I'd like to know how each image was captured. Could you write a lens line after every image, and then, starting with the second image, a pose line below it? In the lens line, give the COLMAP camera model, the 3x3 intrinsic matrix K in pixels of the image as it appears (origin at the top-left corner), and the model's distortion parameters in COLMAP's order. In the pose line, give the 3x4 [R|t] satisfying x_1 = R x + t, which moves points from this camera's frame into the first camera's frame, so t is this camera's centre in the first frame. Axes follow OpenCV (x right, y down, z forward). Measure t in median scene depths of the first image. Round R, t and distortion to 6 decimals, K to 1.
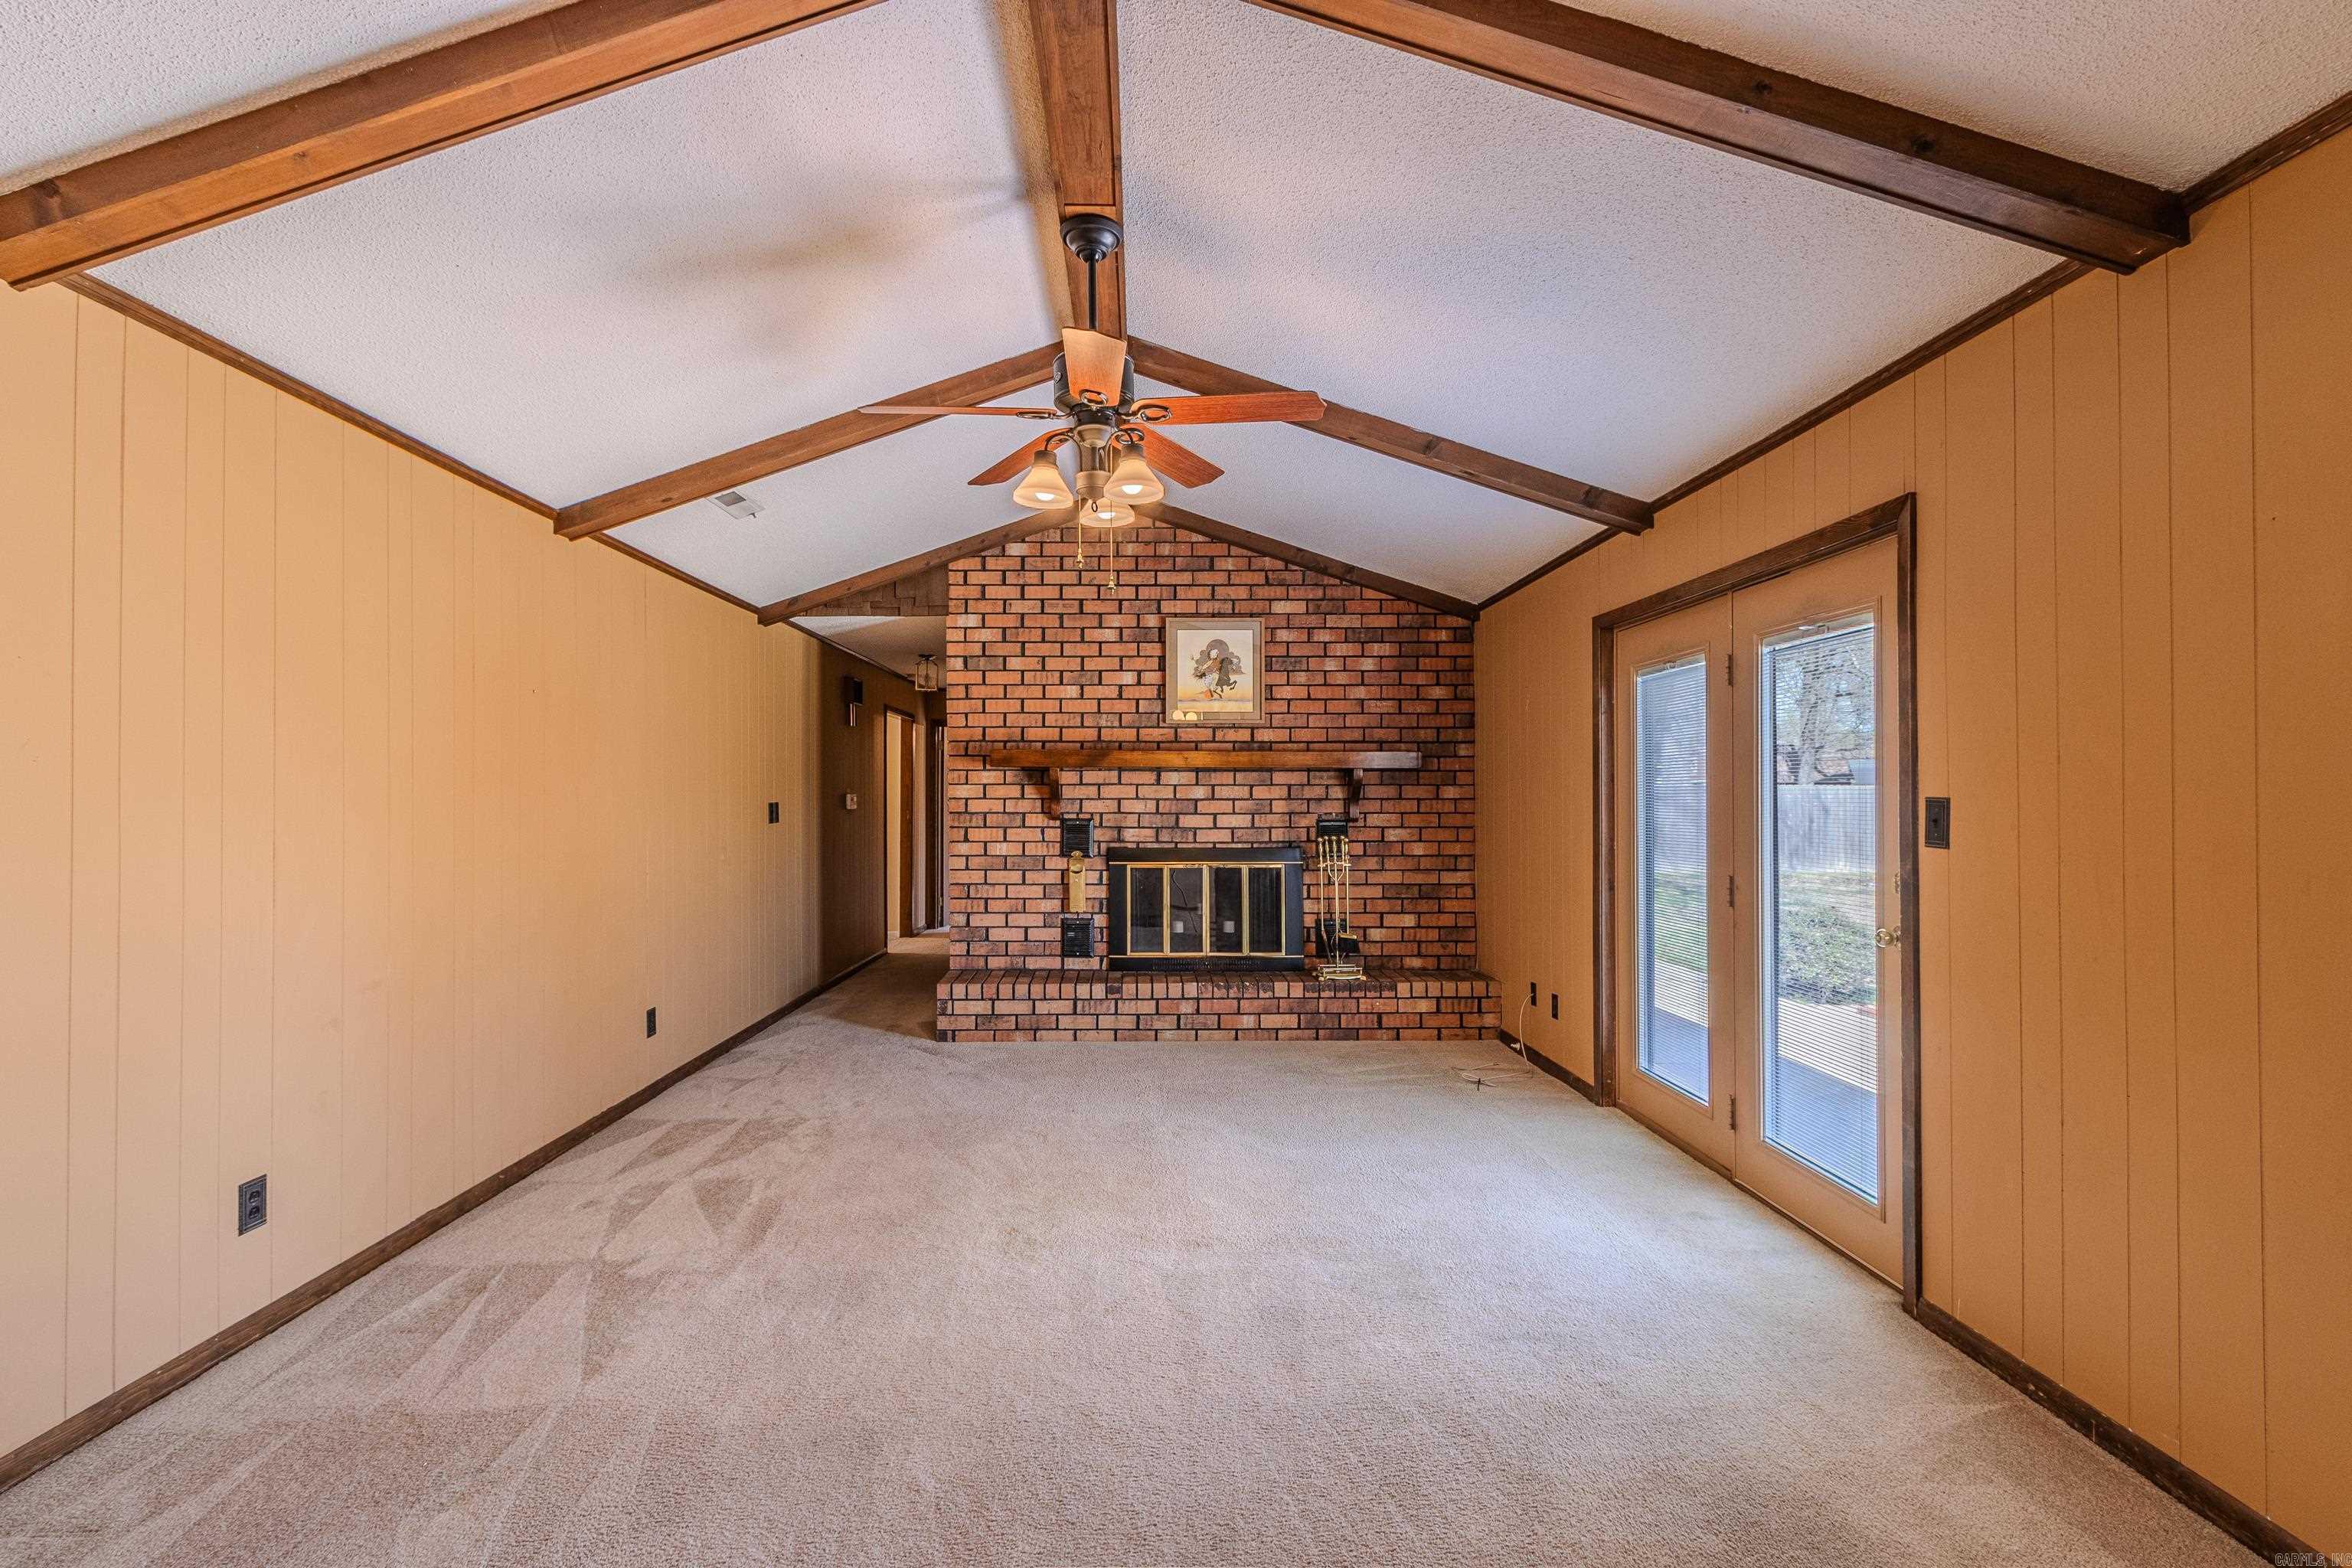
lens RADIAL K [[1073.7, 0, 1158.1], [0, 1073.7, 785.4], [0, 0, 1]] dist [0.006096, -0.002442]
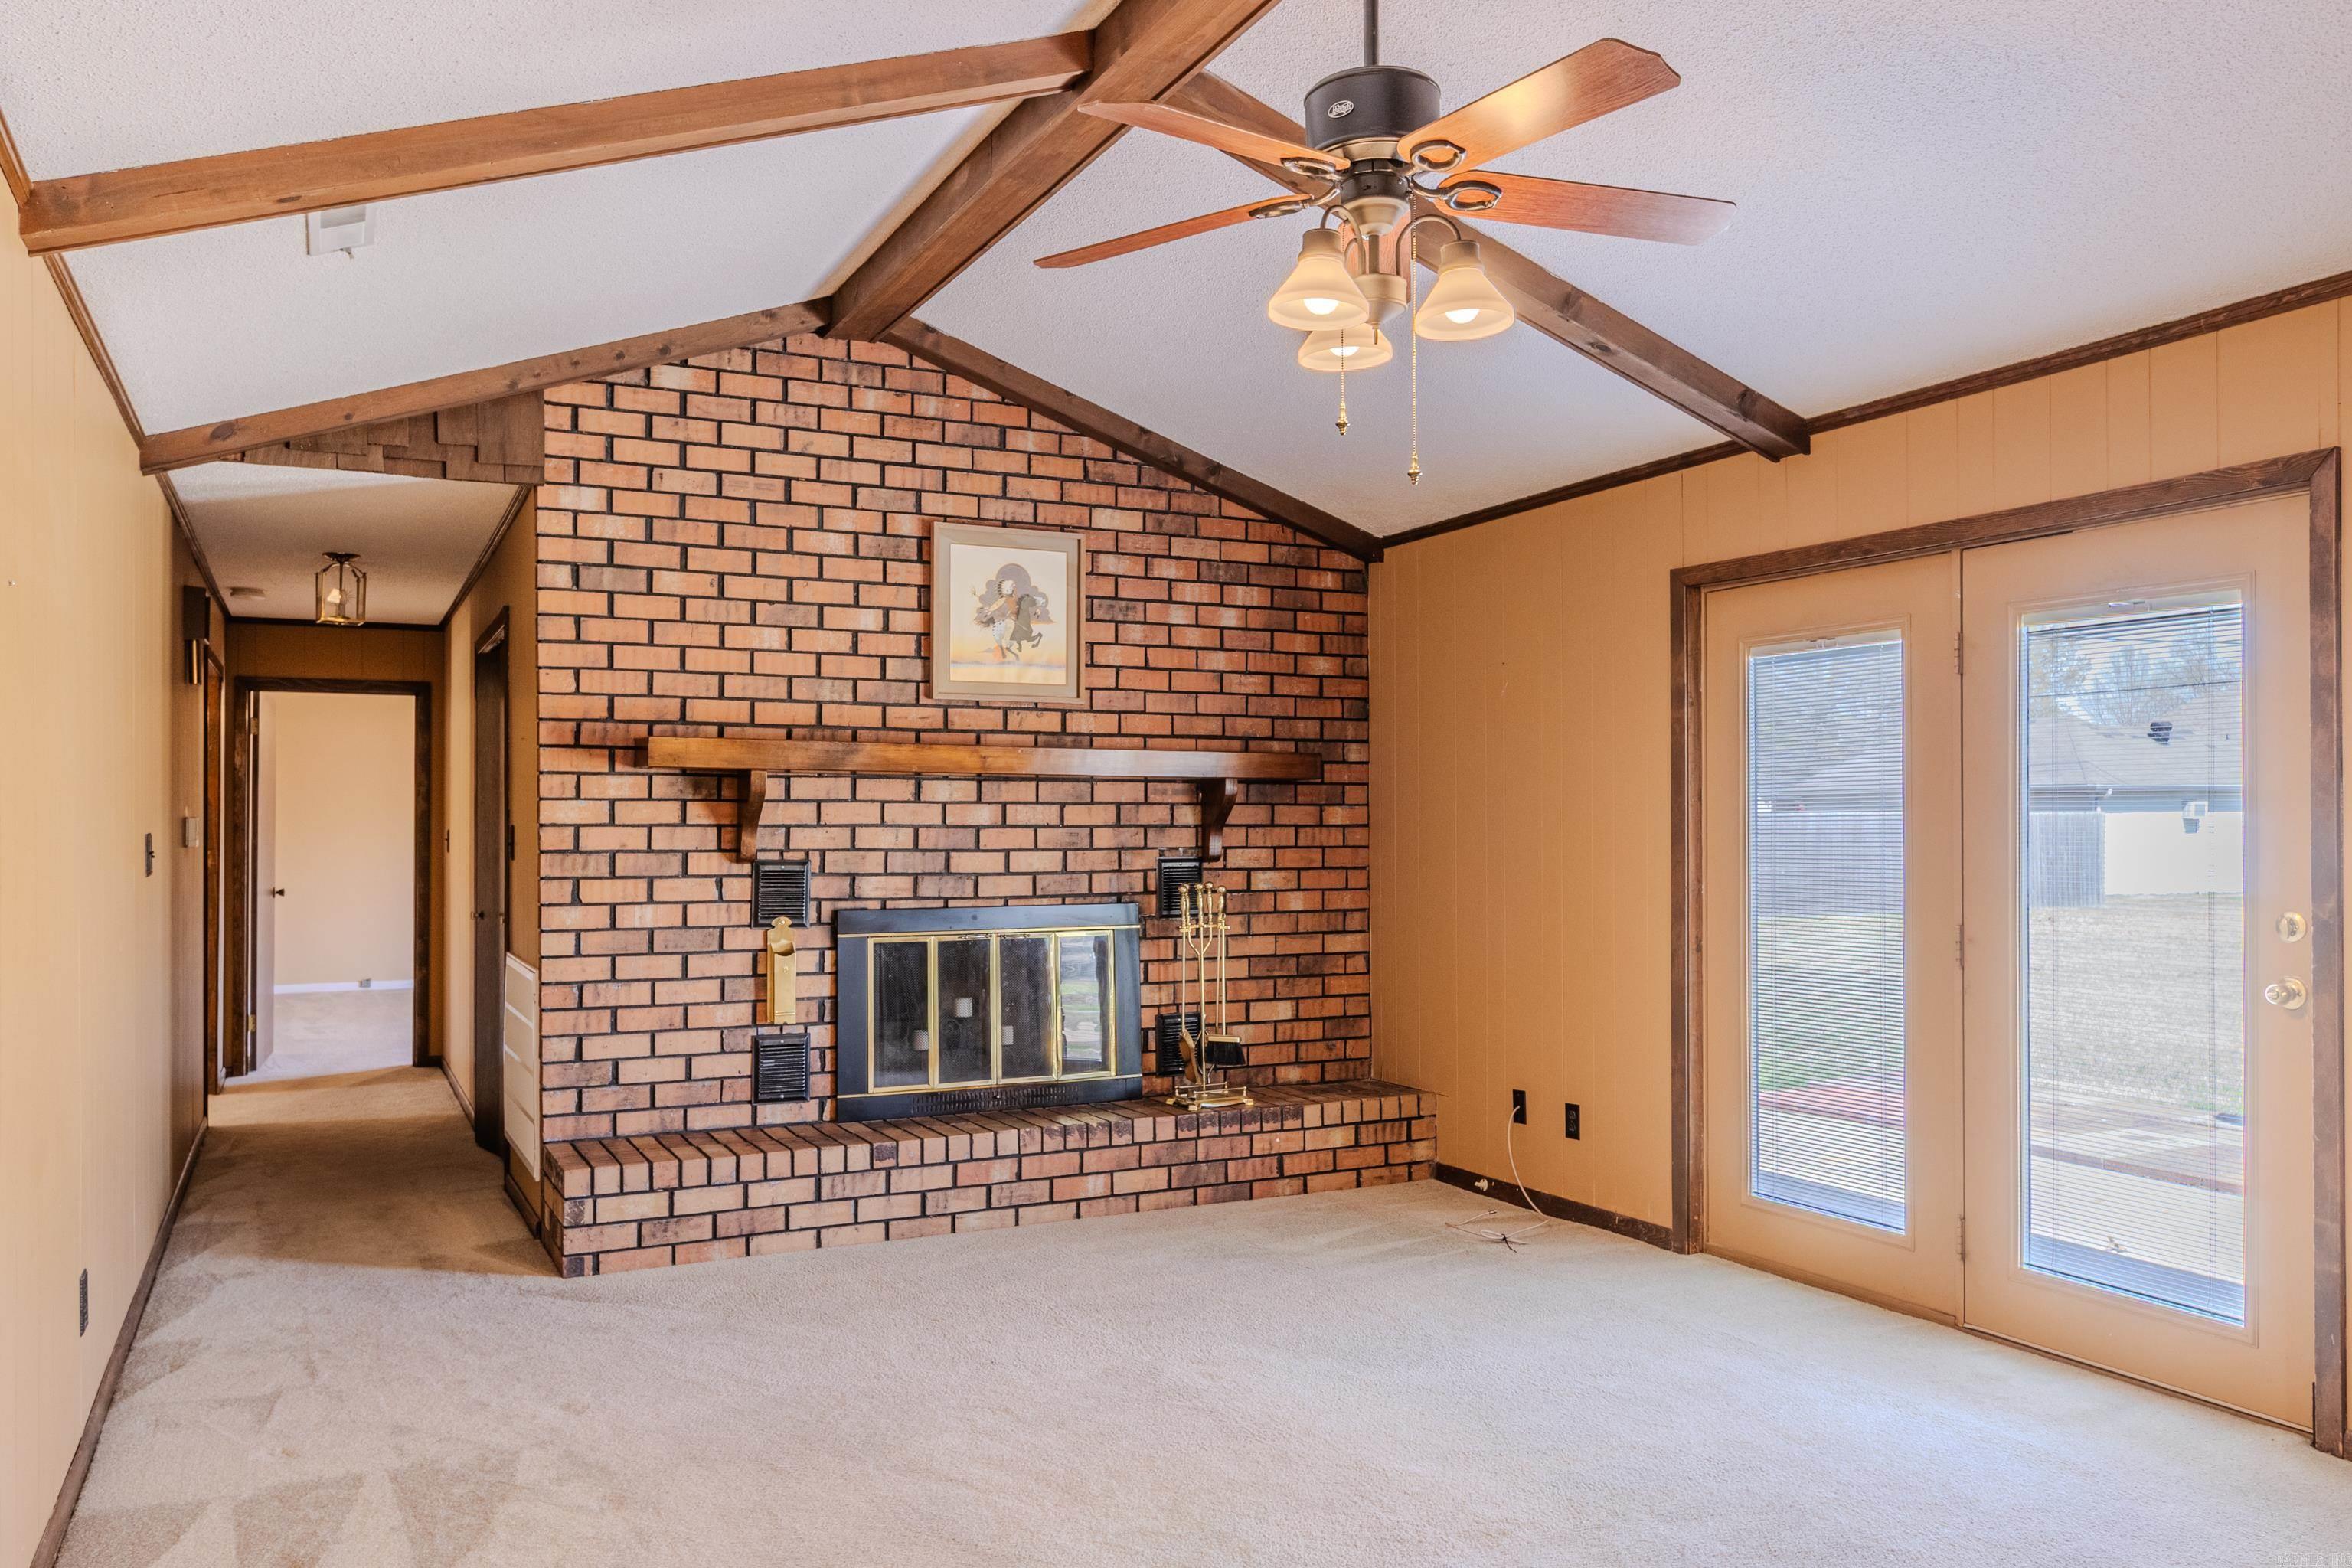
lens RADIAL K [[1695.9, 0, 1168.6], [0, 1695.9, 807.1], [0, 0, 1]] dist [0.010508, -0.005102]
pose [[0.899854, 0.004268, 0.436171, -0.283985], [-0.004134, 0.999991, -0.001256, 0.002855], [-0.436172, -0.000673, 0.899863, 0.096785]]
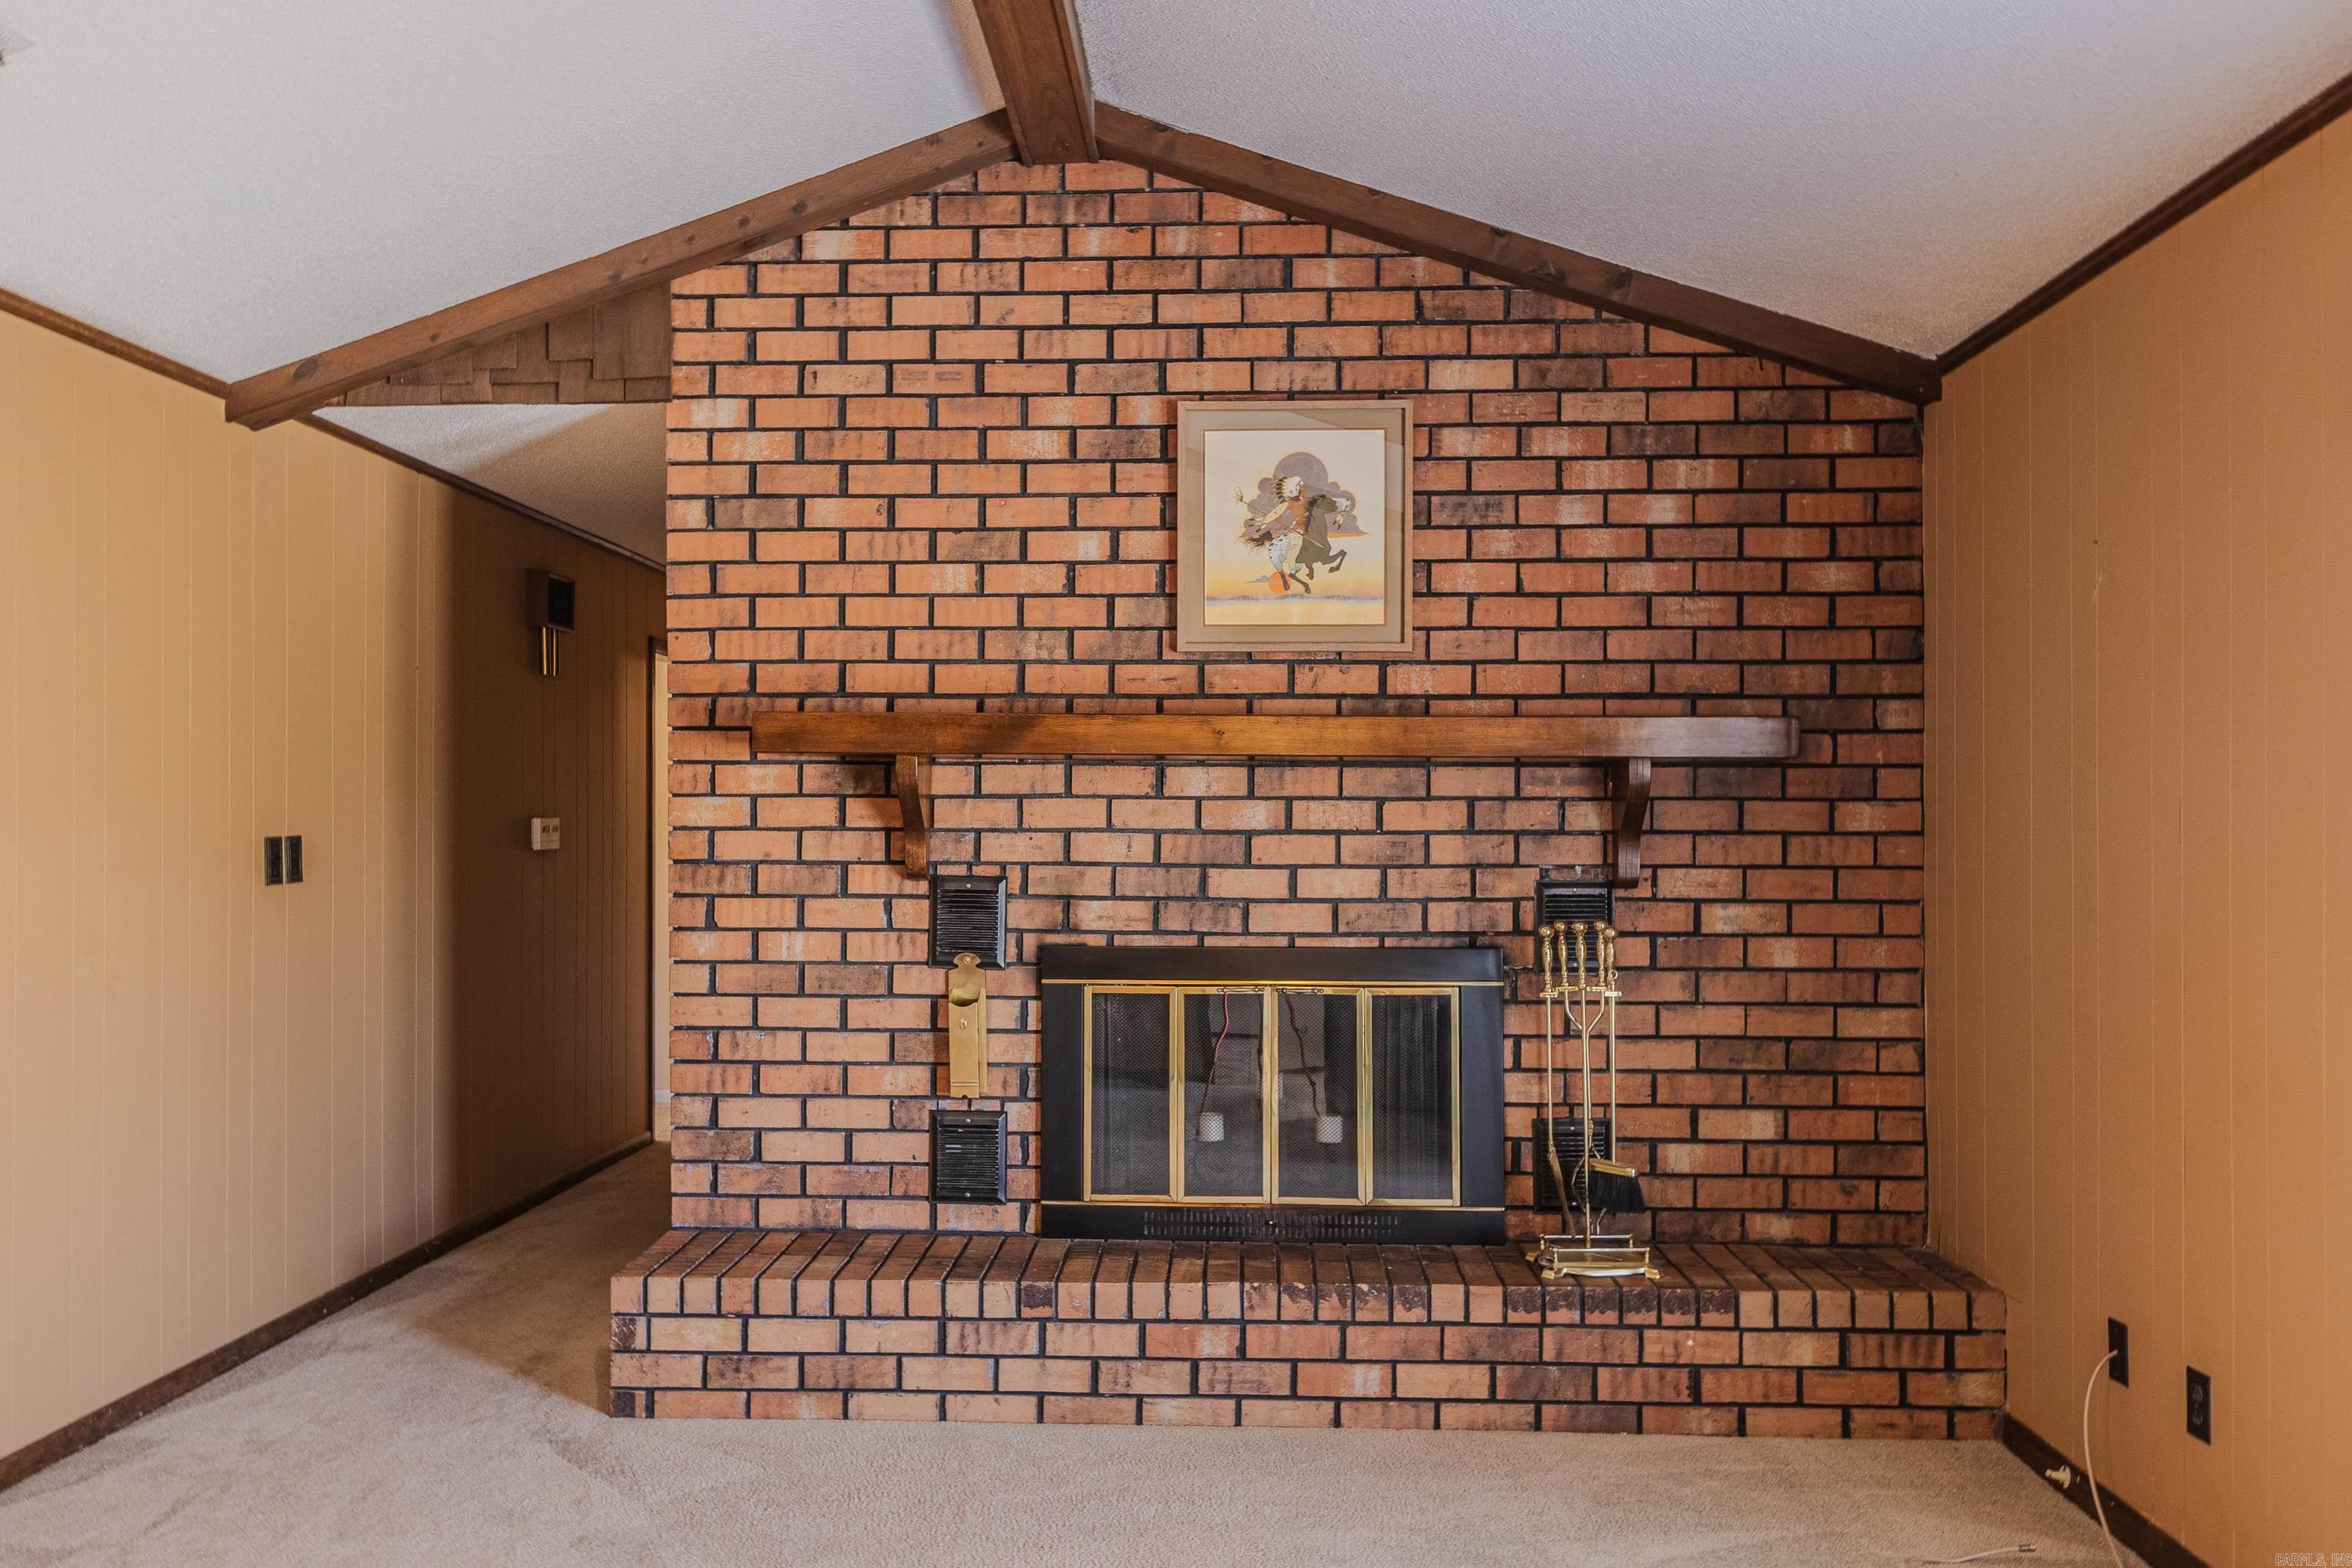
lens RADIAL K [[1695.9, 0, 1189.1], [0, 1695.9, 817.8], [0, 0, 1]] dist [0.010508, -0.005102]
pose [[0.998745, 0.002699, -0.050021, 0.045360], [-0.002530, 0.999991, 0.003451, 0.005084], [0.050030, -0.003320, 0.998742, 0.333547]]
